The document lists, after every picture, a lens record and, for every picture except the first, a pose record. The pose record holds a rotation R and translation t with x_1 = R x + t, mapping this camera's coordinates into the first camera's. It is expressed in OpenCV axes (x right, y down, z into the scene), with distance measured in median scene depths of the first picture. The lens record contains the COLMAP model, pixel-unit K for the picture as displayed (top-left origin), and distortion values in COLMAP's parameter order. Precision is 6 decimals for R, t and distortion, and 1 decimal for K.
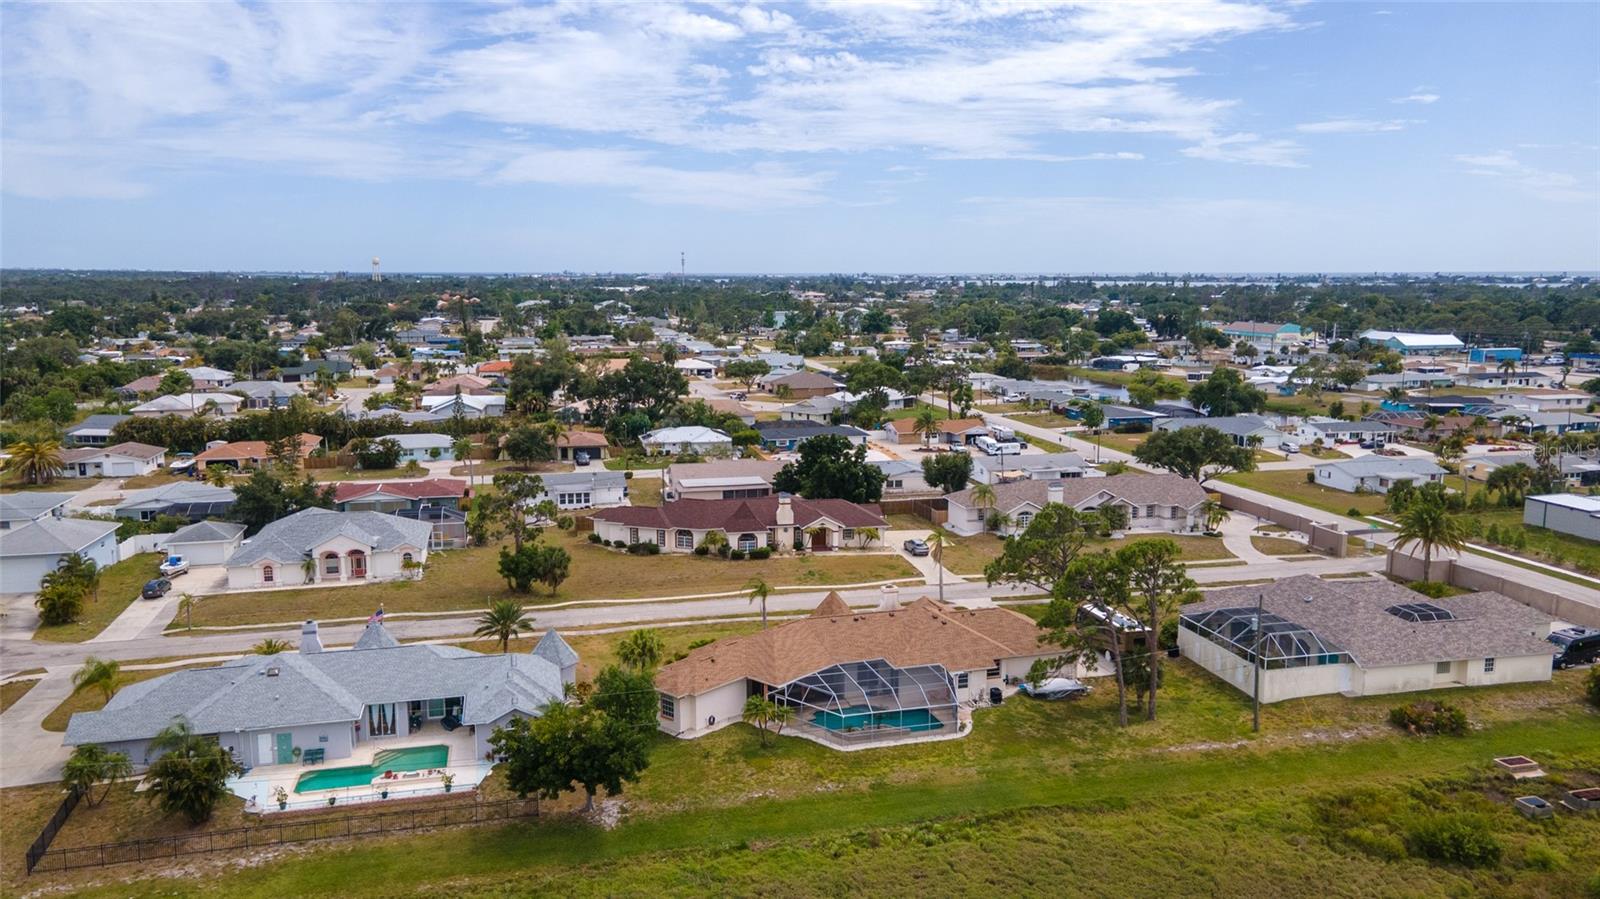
lens RADIAL K [[1175.0, 0, 800.0], [0, 1175.0, 449.5], [0, 0, 1]] dist [0.016581, 0.041677]
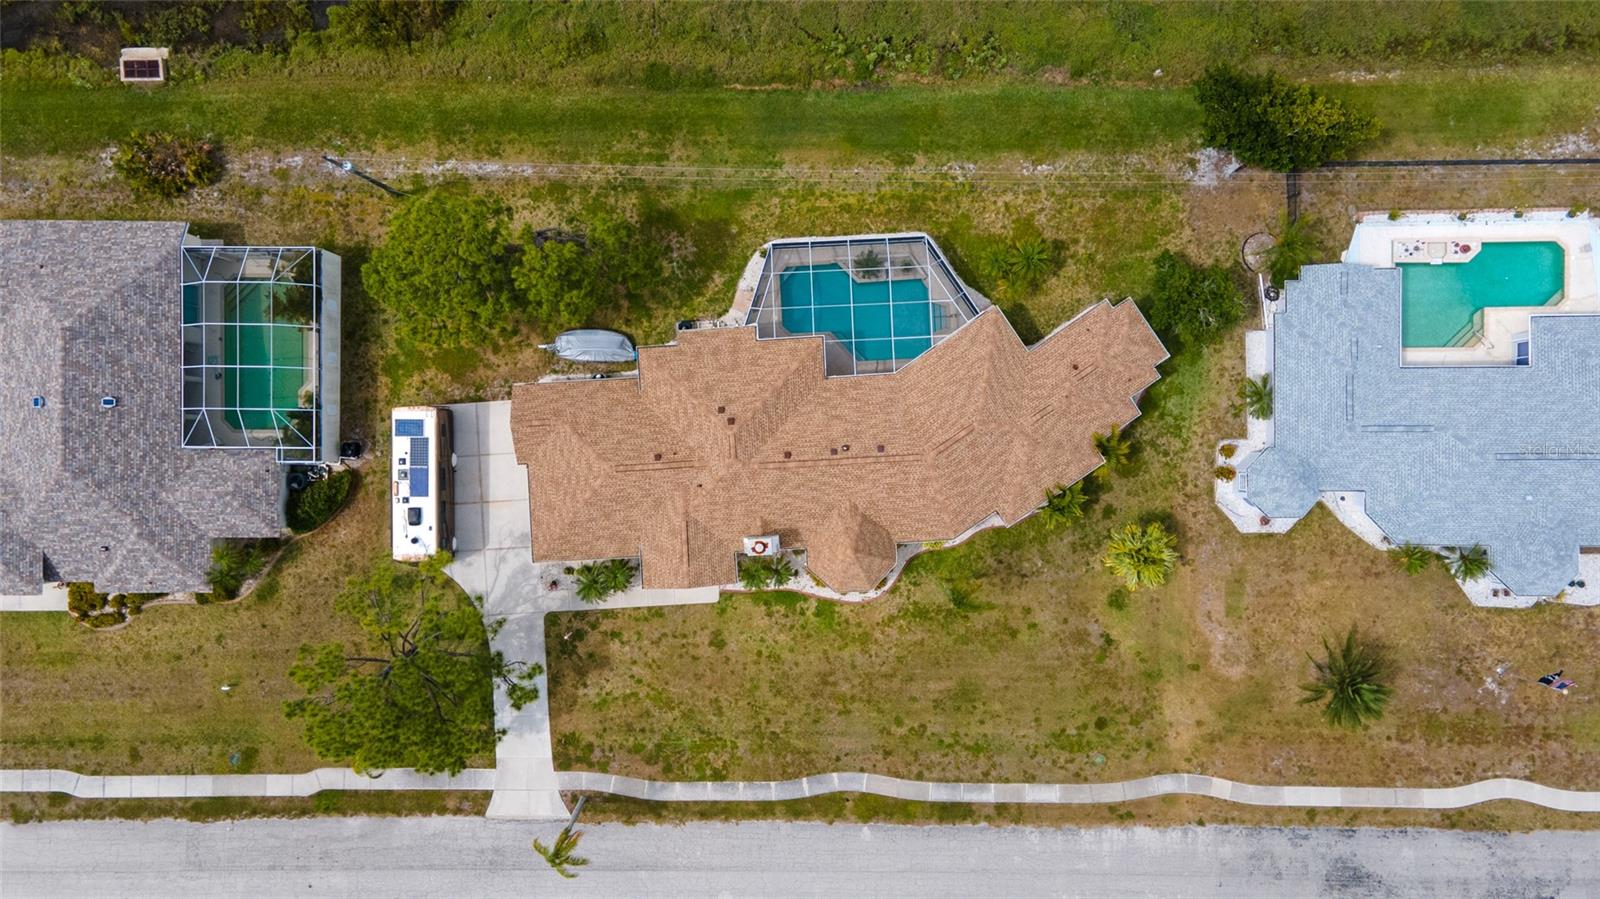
lens RADIAL K [[1175.0, 0, 800.0], [0, 1175.0, 449.5], [0, 0, 1]] dist [0.016581, 0.041677]
pose [[-0.969115, -0.245670, 0.021480, 0.040752], [0.057033, -0.138538, 0.988713, -0.359403], [-0.239922, 0.959403, 0.148271, 0.631922]]
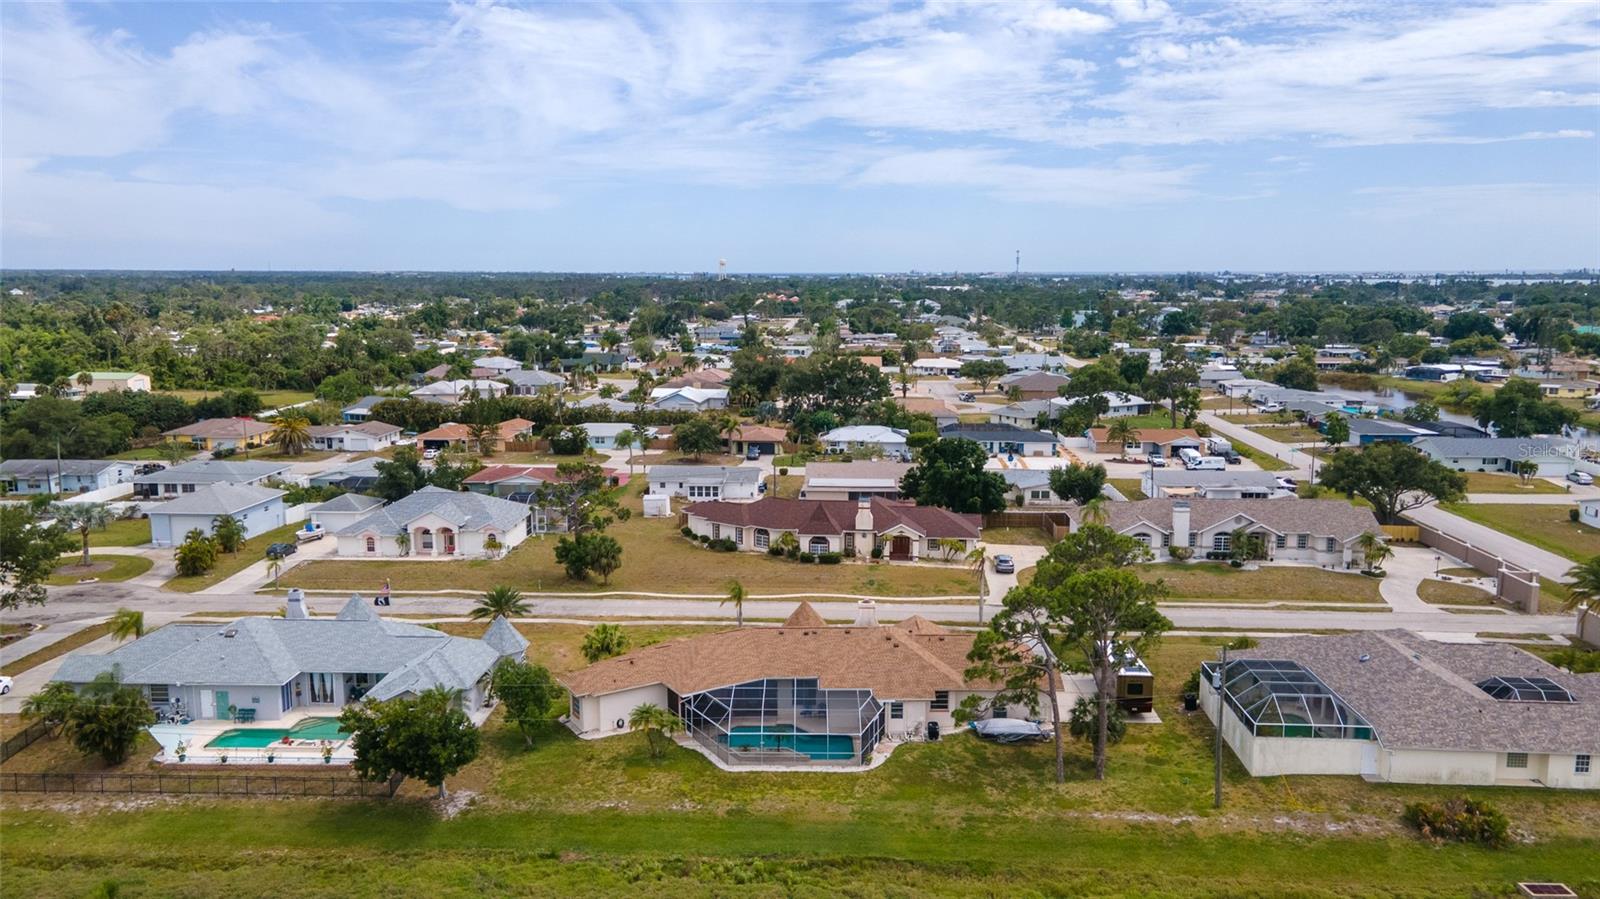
lens RADIAL K [[1175.0, 0, 800.0], [0, 1175.0, 449.5], [0, 0, 1]] dist [0.016581, 0.041677]
pose [[0.955877, 0.042995, -0.290605, 0.215579], [-0.042893, 0.999057, 0.006721, -0.005861], [0.290620, 0.006040, 0.956819, 0.068556]]
